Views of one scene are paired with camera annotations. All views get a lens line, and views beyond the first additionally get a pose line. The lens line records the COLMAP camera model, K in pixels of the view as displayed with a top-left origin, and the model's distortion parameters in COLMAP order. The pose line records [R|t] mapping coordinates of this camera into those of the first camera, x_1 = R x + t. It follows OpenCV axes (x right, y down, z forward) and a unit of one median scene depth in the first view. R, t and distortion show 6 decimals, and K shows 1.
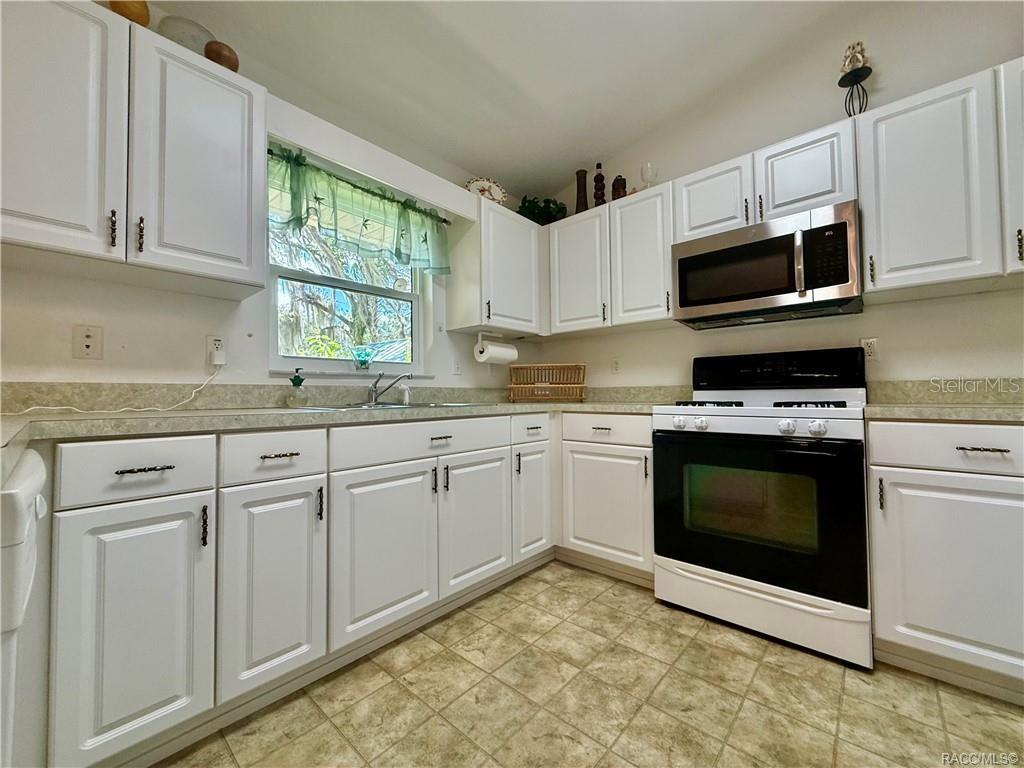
lens RADIAL K [[403.4, 0, 512.0], [0, 403.4, 384.0], [0, 0, 1]] dist [-0.001332, -0.000038]
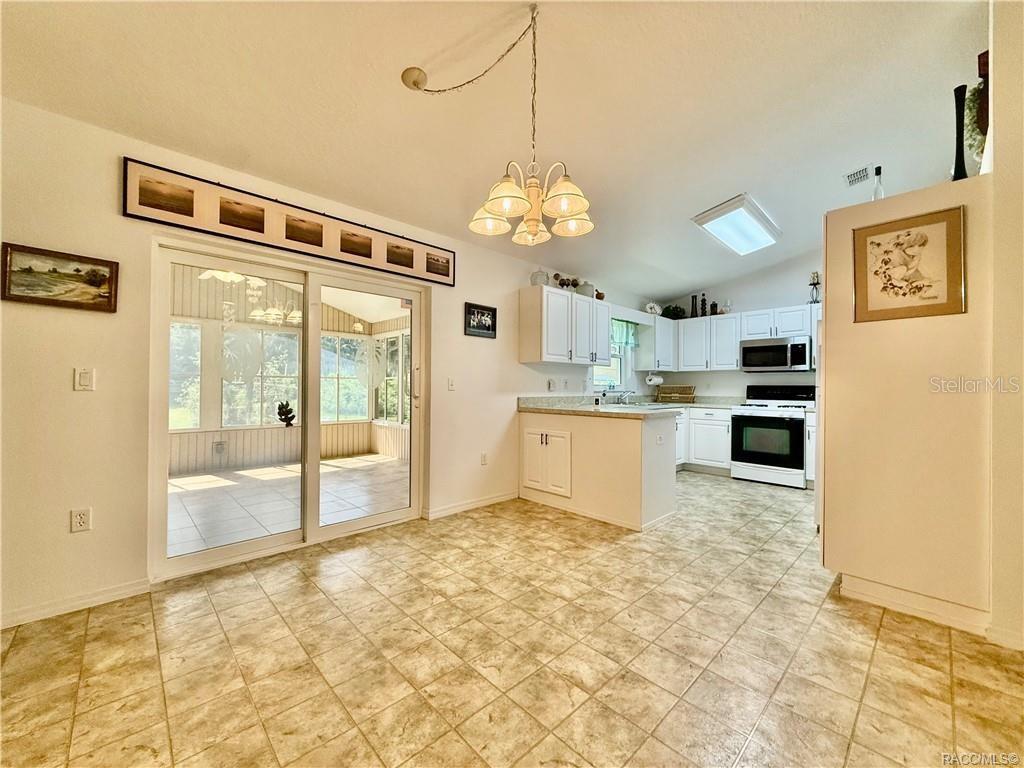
lens RADIAL K [[403.4, 0, 512.0], [0, 403.4, 384.0], [0, 0, 1]] dist [-0.001332, -0.000038]
pose [[0.996932, 0.016635, -0.076487, -0.786274], [-0.015107, 0.999675, 0.020522, -0.108426], [0.076804, -0.019303, 0.996859, -1.545820]]
